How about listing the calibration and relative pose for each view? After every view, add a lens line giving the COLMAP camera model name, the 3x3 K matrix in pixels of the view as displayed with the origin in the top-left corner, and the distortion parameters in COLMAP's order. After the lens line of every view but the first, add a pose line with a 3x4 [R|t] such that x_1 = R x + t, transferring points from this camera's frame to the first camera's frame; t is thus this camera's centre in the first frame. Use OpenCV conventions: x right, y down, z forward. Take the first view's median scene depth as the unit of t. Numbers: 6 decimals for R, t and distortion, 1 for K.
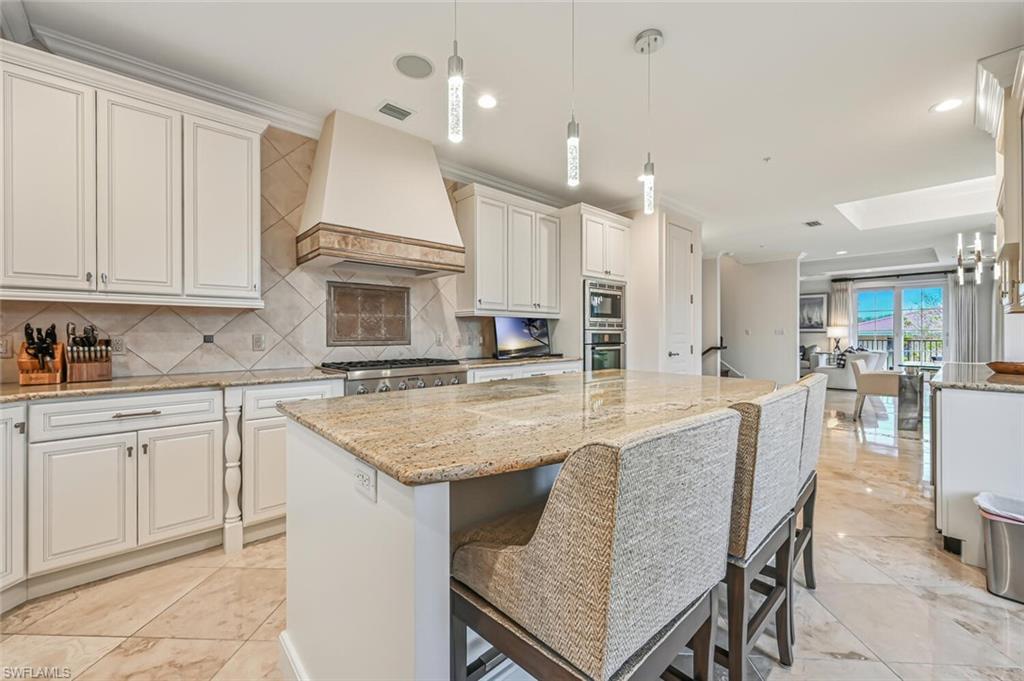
lens RADIAL K [[410.4, 0, 511.9], [0, 410.4, 330.0], [0, 0, 1]] dist [-0.002954, -0.000290]
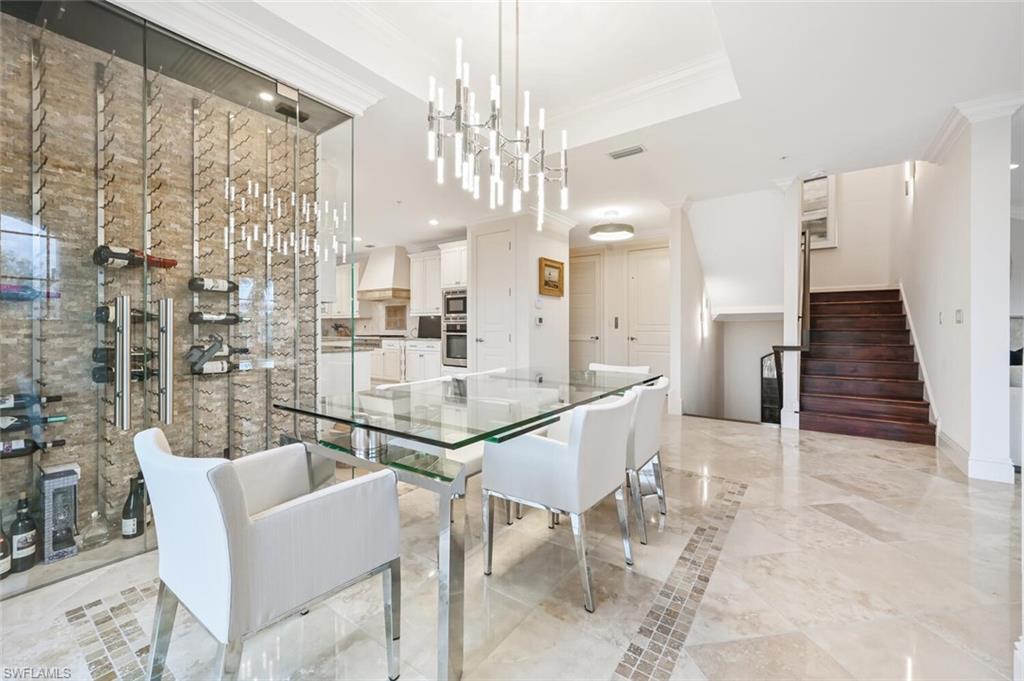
lens RADIAL K [[410.4, 0, 508.3], [0, 410.4, 332.7], [0, 0, 1]] dist [-0.002954, -0.000290]
pose [[0.195336, 0.008923, -0.980696, 2.110486], [0.003432, 0.999946, 0.009782, 0.031439], [0.980730, -0.005277, 0.195295, 1.093846]]
